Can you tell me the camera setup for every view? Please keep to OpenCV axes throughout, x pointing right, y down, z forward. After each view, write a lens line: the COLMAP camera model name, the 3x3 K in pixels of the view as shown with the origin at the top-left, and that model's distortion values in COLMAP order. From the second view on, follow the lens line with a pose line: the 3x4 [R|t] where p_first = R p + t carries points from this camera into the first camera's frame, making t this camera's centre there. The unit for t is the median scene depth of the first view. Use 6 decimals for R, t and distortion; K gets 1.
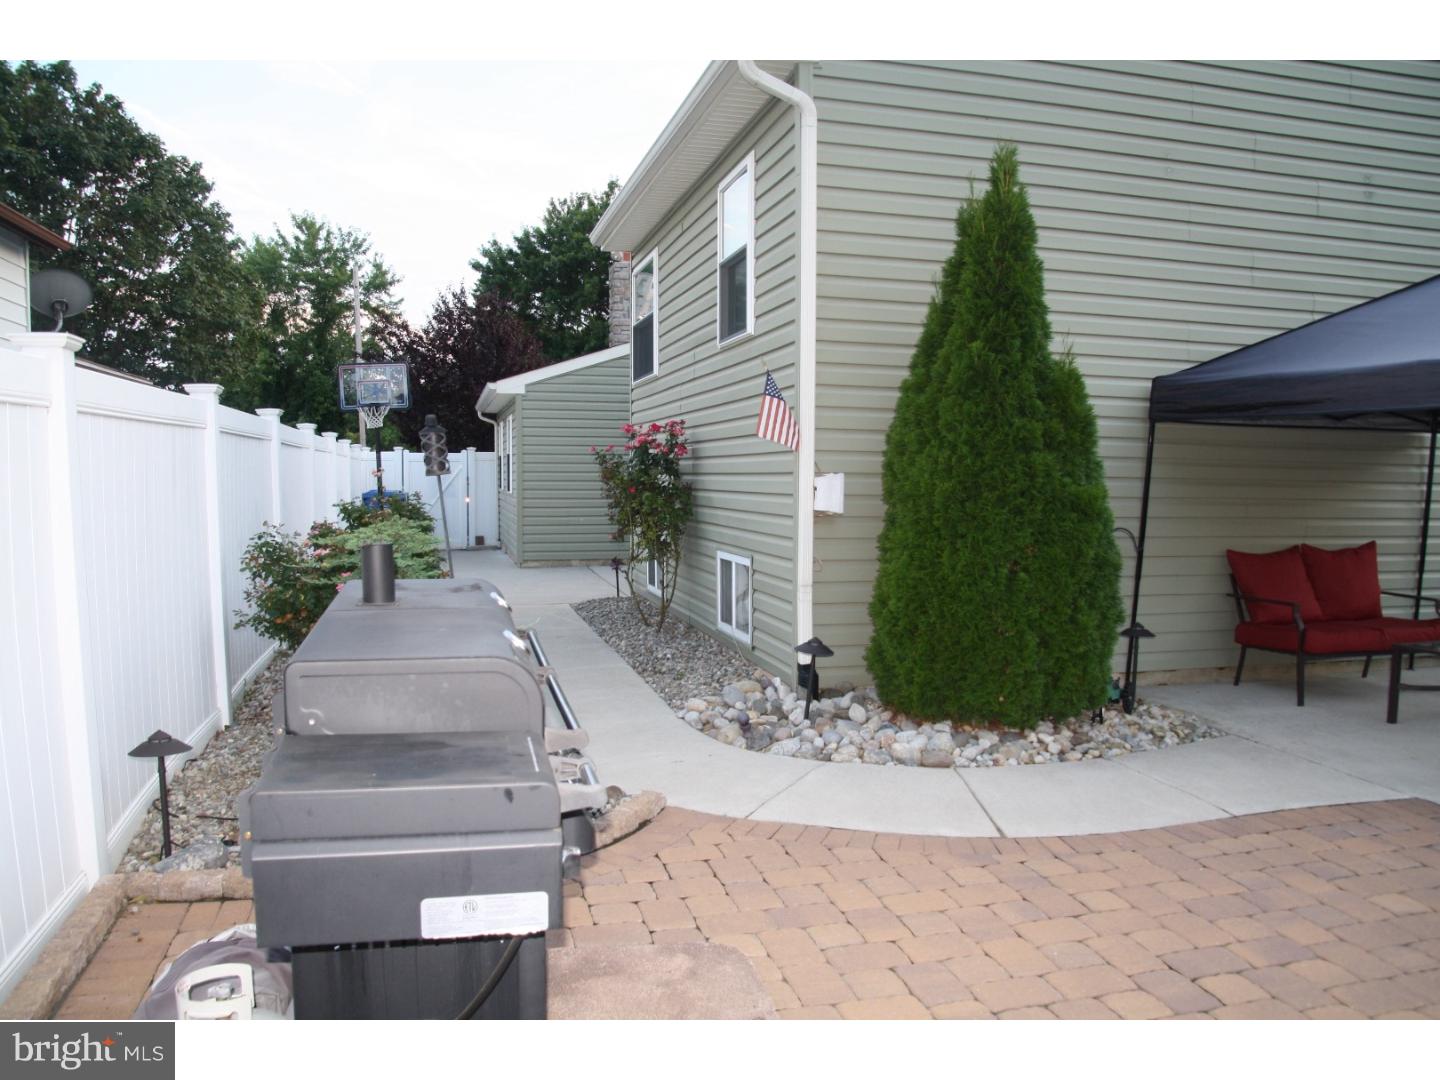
lens RADIAL K [[1080.5, 0, 725.4], [0, 1080.5, 547.9], [0, 0, 1]] dist [-0.126641, 0.073620]
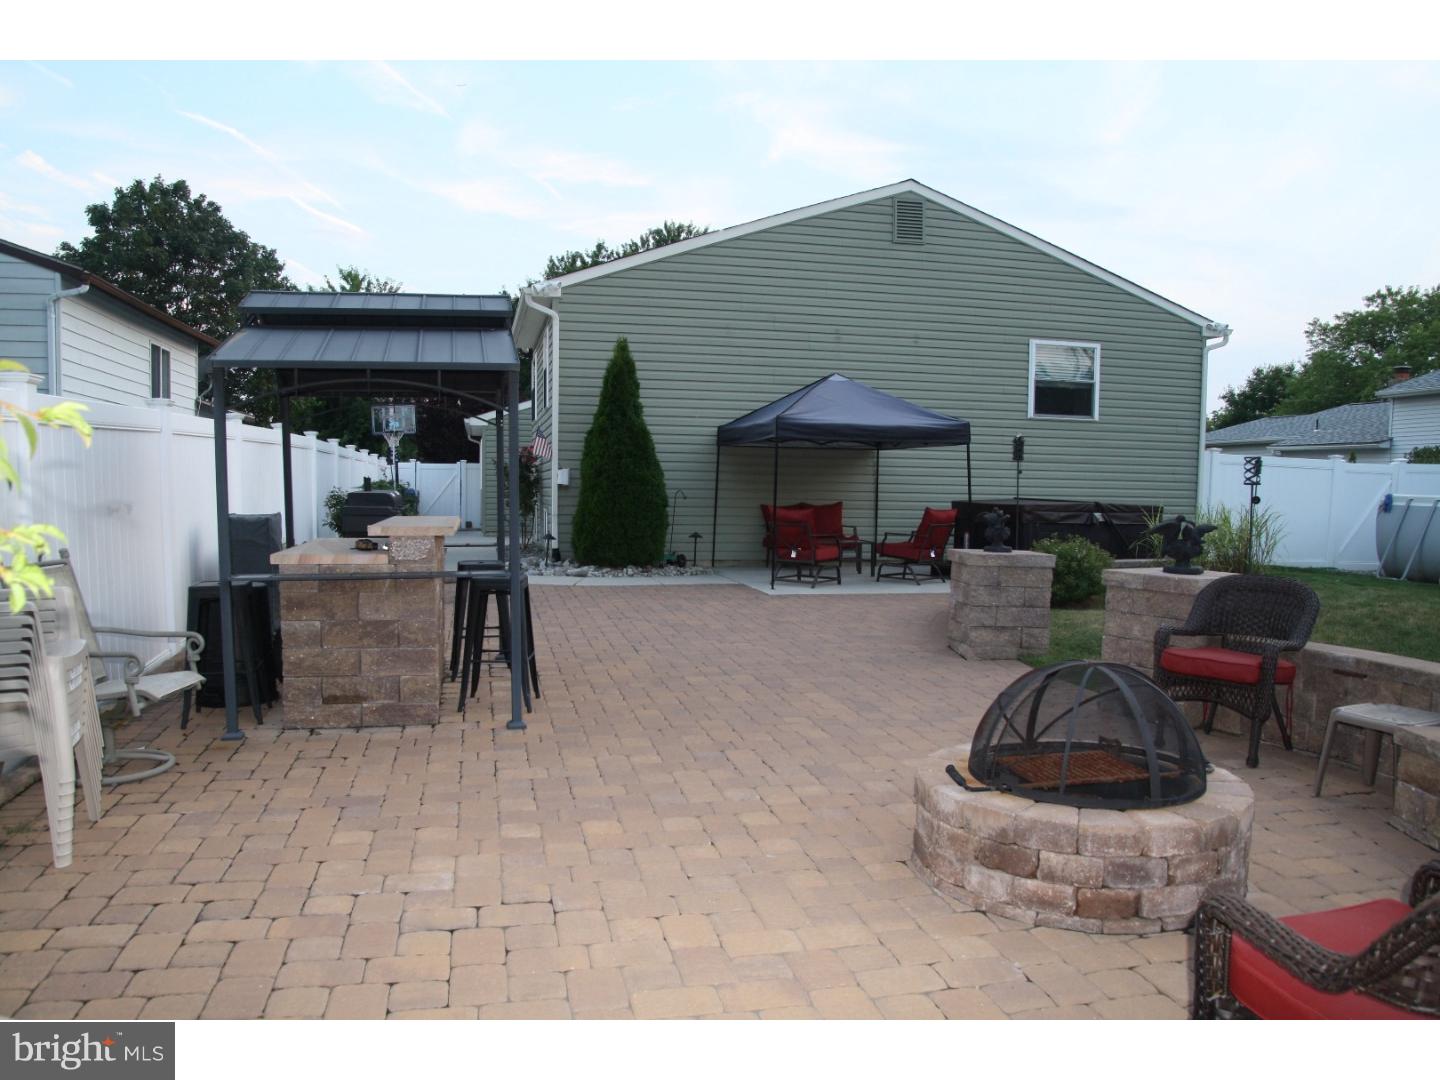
lens RADIAL K [[1080.5, 0, 718.9], [0, 1080.5, 541.2], [0, 0, 1]] dist [-0.126641, 0.073620]
pose [[0.999163, 0.007454, -0.040215, 0.162117], [-0.008284, 0.999755, -0.020504, 0.041802], [0.040053, 0.020820, 0.998981, -0.415210]]
